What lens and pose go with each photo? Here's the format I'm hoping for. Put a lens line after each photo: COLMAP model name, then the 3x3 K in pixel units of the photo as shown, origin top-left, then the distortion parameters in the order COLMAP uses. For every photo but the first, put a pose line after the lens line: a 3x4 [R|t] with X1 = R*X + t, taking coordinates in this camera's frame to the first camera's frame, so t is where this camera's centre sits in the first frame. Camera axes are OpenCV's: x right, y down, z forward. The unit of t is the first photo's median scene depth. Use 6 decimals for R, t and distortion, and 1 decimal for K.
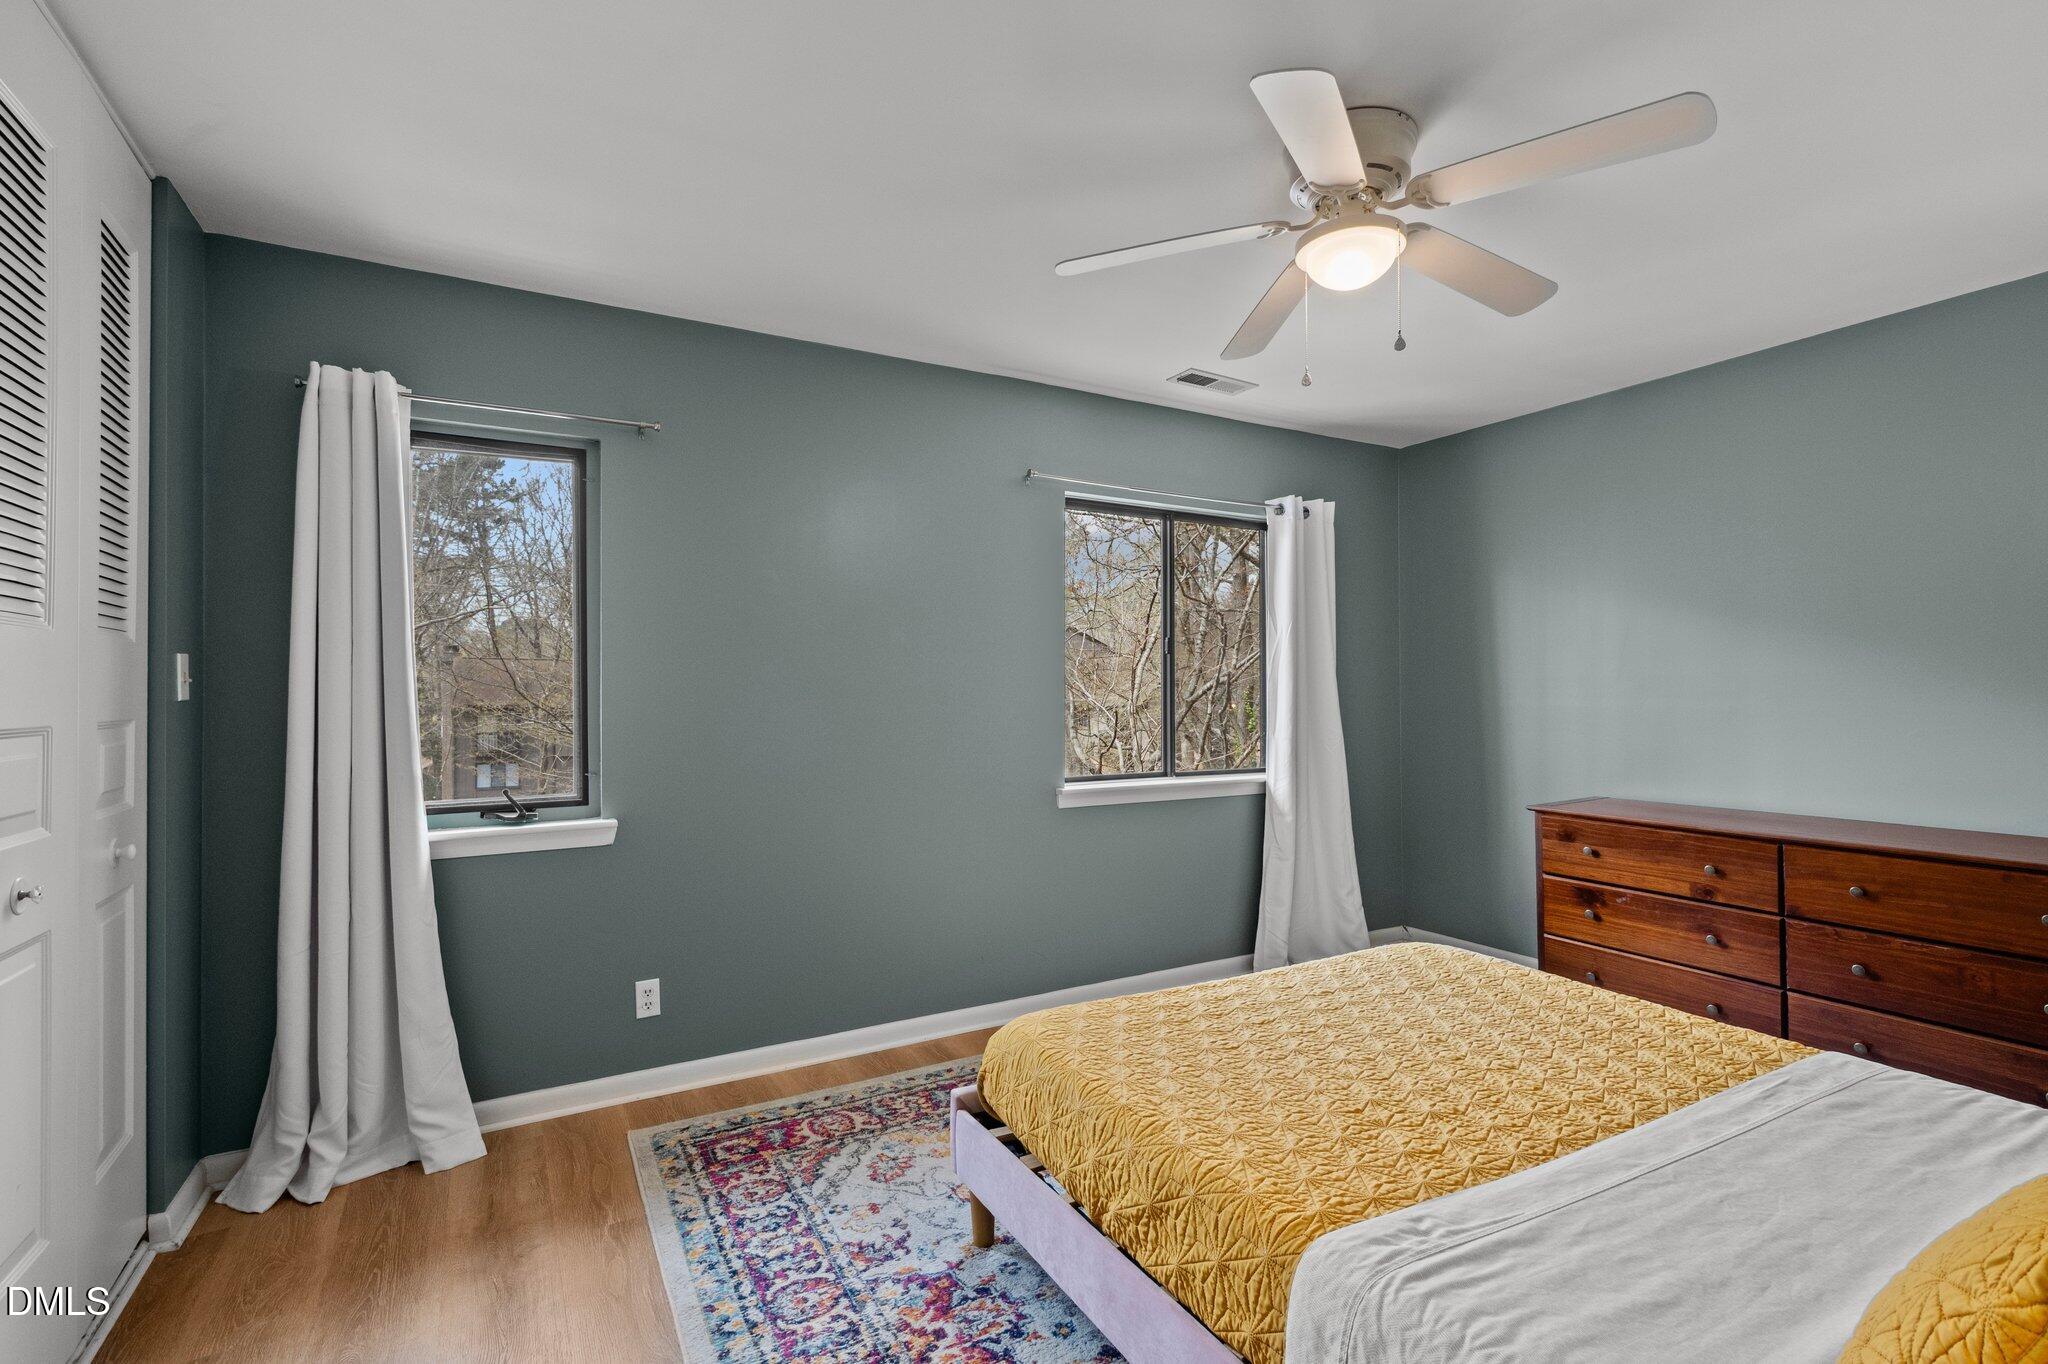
lens RADIAL K [[939.1, 0, 1039.1], [0, 939.1, 689.6], [0, 0, 1]] dist [0.001250, -0.001691]
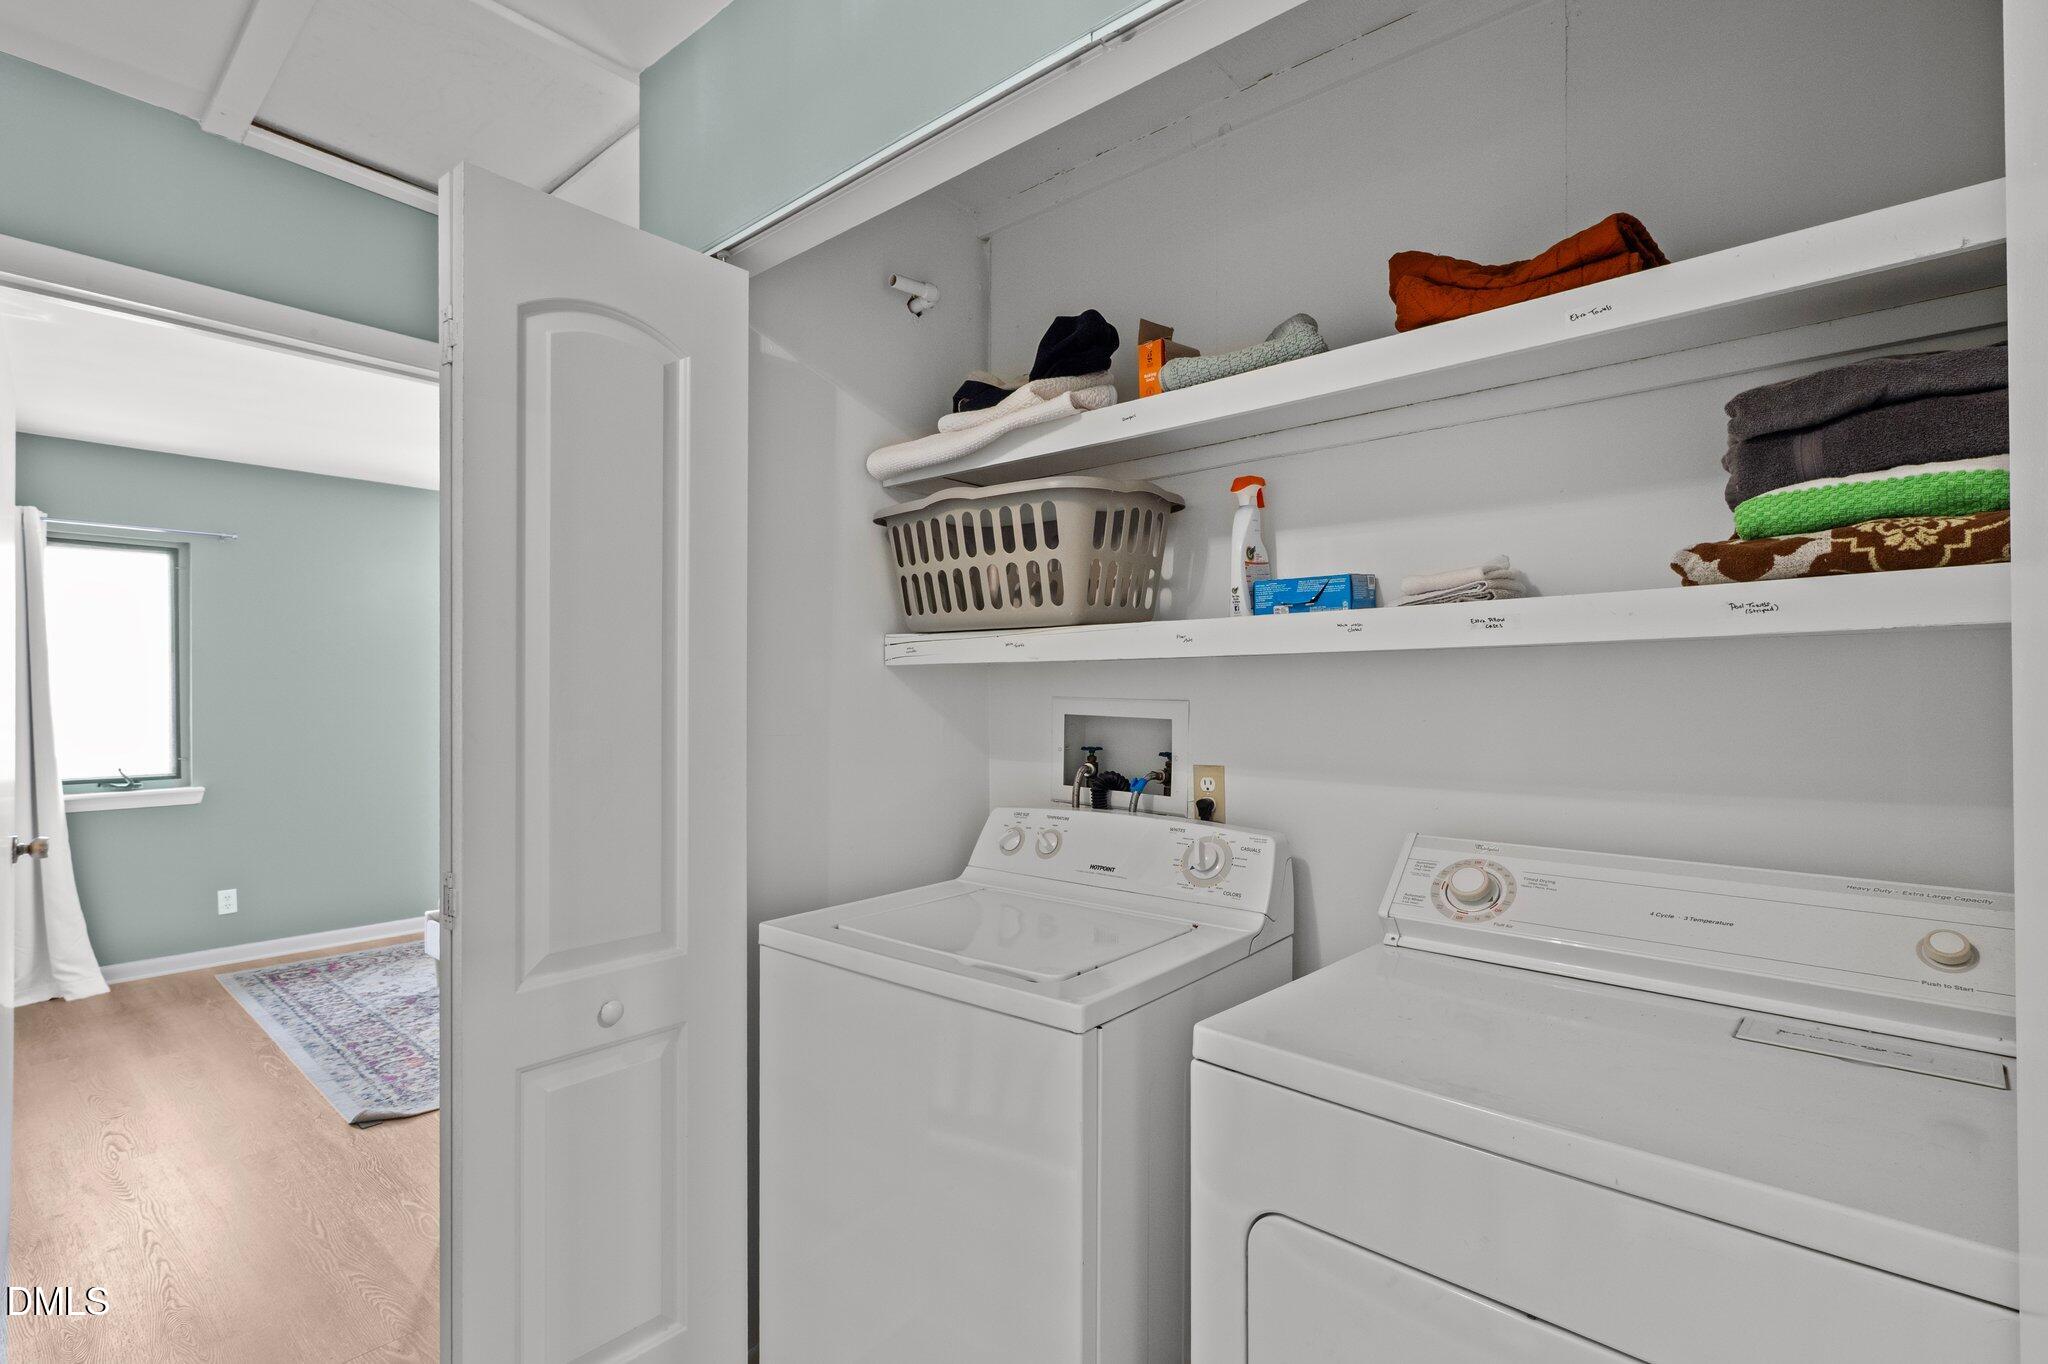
lens RADIAL K [[939.1, 0, 1012.4], [0, 939.1, 693.8], [0, 0, 1]] dist [0.001250, -0.001691]
pose [[0.945397, -0.000519, 0.325920, 0.352750], [0.002330, 0.999984, -0.005164, -0.007231], [-0.325912, 0.005642, 0.945383, -1.031500]]
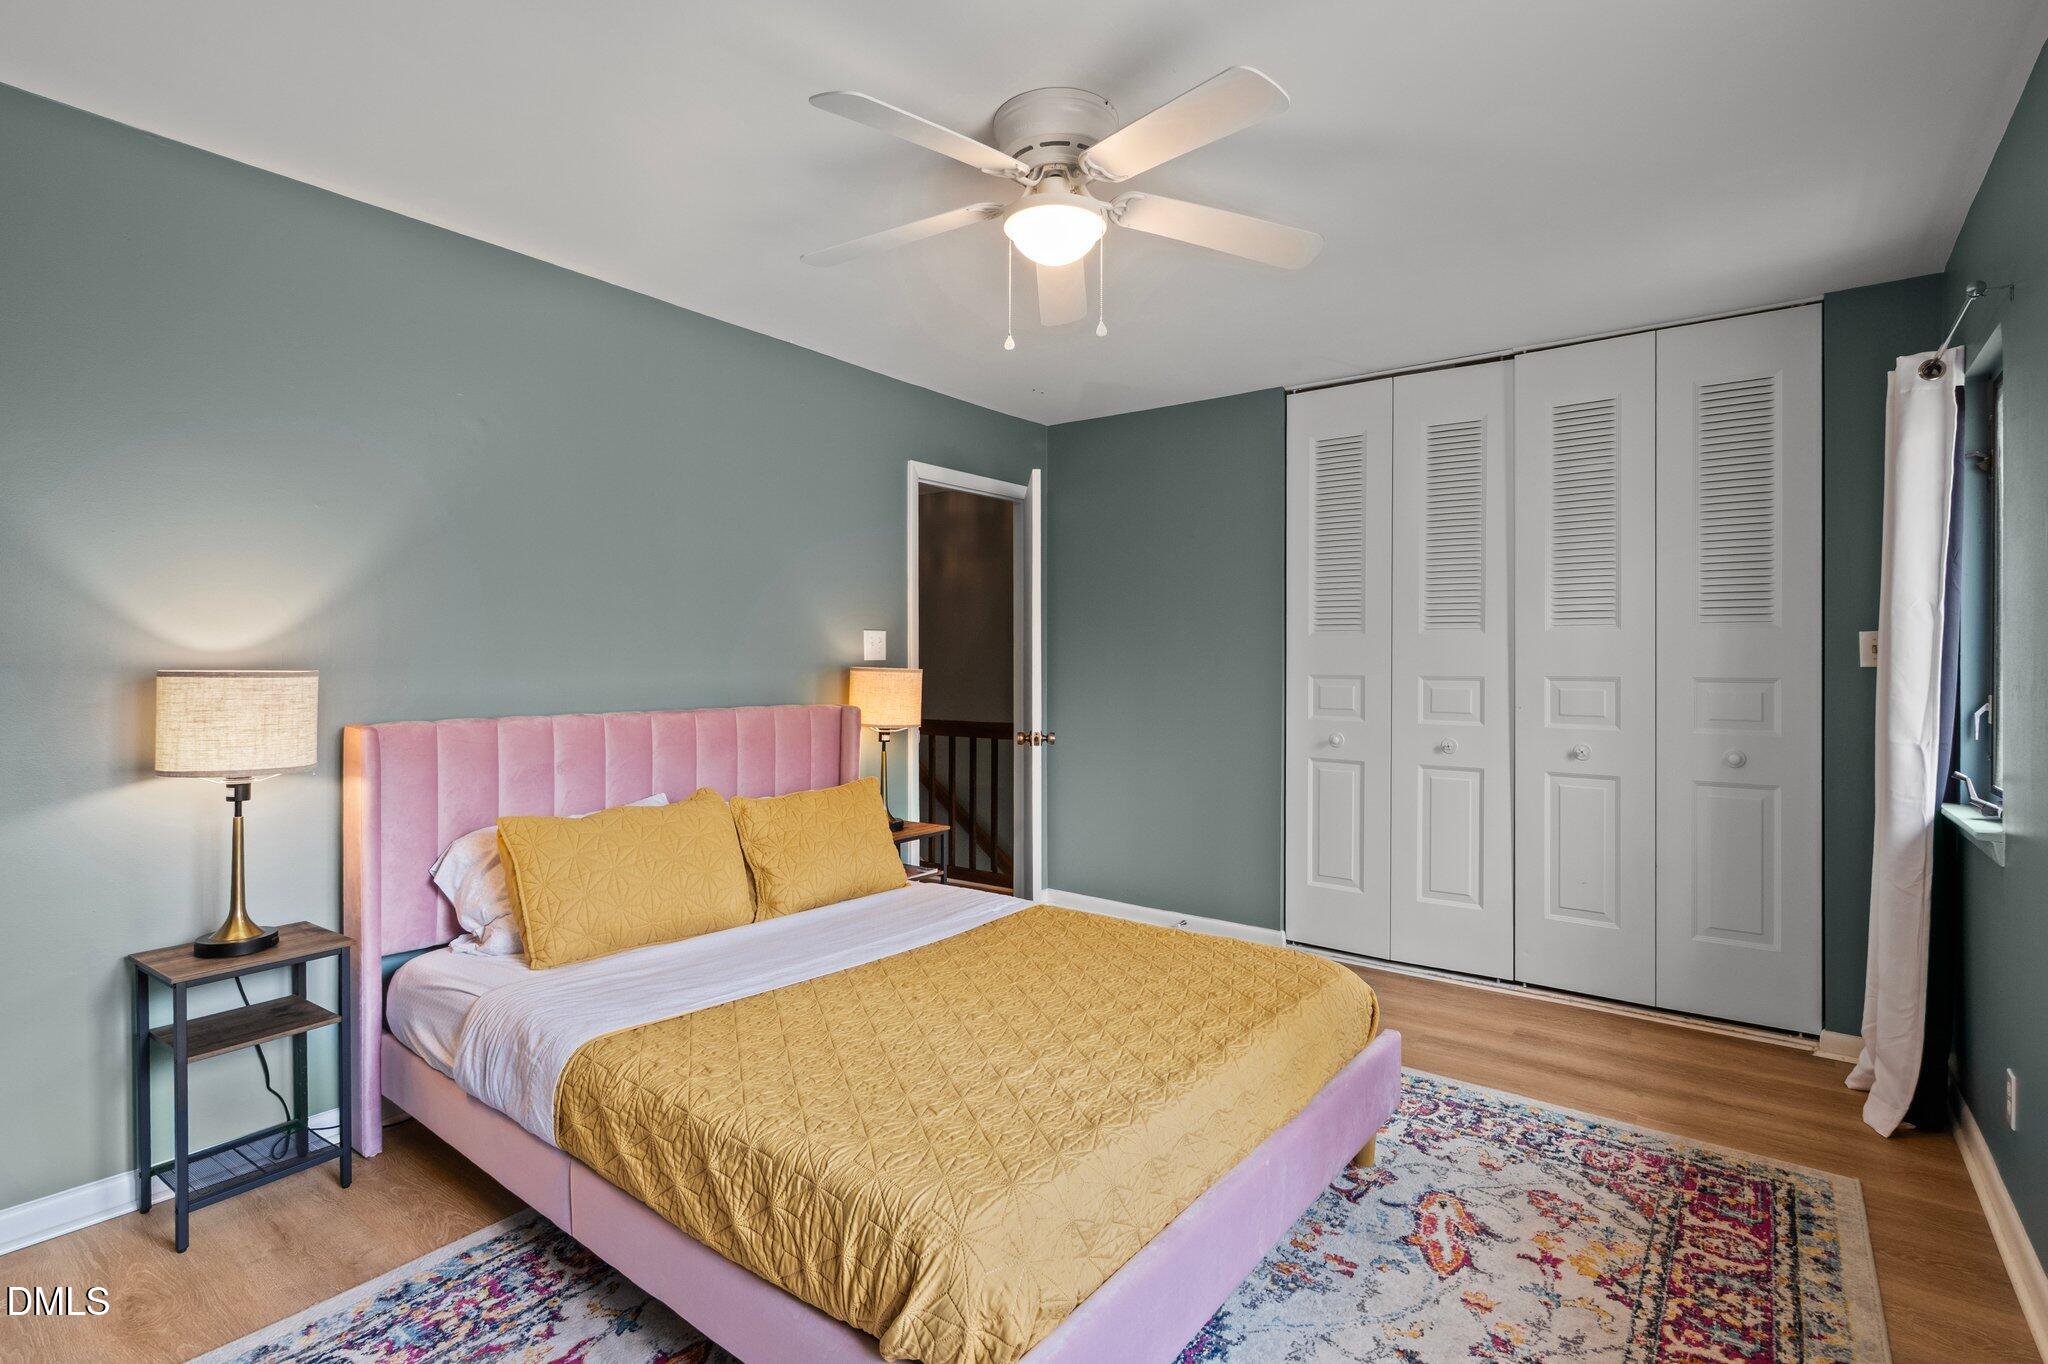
lens RADIAL K [[939.1, 0, 1028.8], [0, 939.1, 675.0], [0, 0, 1]] dist [0.001250, -0.001691]
pose [[-0.925982, 0.000392, -0.377567, 0.594332], [-0.000995, 0.999993, 0.003479, 0.012821], [0.377566, 0.003597, -0.925976, 1.547763]]
